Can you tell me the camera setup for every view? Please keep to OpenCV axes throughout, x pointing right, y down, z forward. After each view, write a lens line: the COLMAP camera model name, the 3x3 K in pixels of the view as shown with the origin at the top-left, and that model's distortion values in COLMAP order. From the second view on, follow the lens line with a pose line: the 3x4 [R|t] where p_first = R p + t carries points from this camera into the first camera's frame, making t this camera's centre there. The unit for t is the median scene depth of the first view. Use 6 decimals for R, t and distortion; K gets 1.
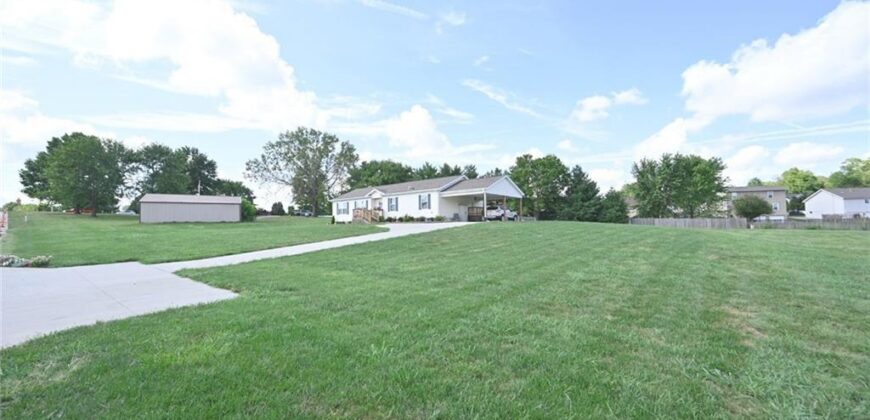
lens RADIAL K [[332.0, 0, 435.0], [0, 332.0, 210.0], [0, 0, 1]] dist [0.000760, 0.000020]
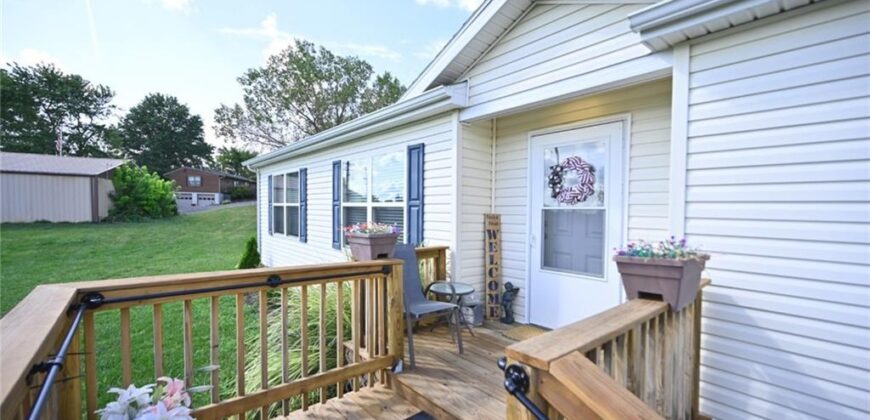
lens RADIAL K [[349.6, 0, 436.6], [0, 349.6, 213.2], [0, 0, 1]] dist [0.000975, -0.000054]
pose [[0.988261, 0.034444, -0.148839, -0.111604], [-0.025591, 0.997810, 0.060991, -0.009096], [0.150613, -0.056467, 0.986979, 0.548719]]
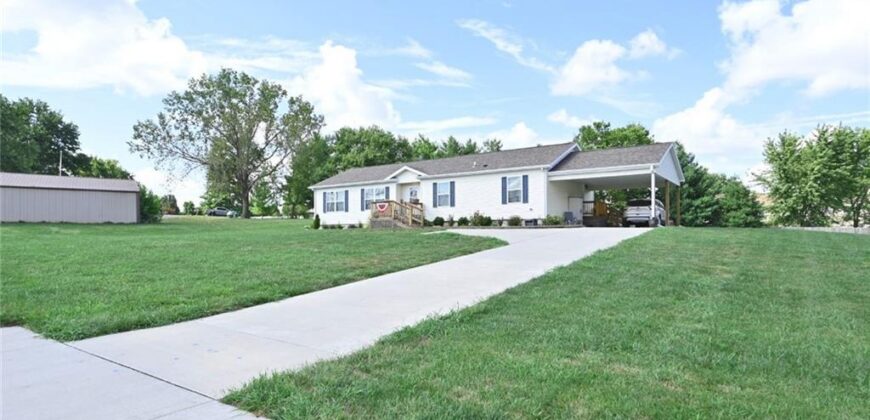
lens RADIAL K [[483.9, 0, 417.5], [0, 483.9, 226.0], [0, 0, 1]] dist [-0.002850, -0.001325]
pose [[0.998514, 0.013204, 0.052878, -0.120620], [-0.014738, 0.999479, 0.028718, 0.007436], [-0.052471, -0.029454, 0.998188, 0.113490]]
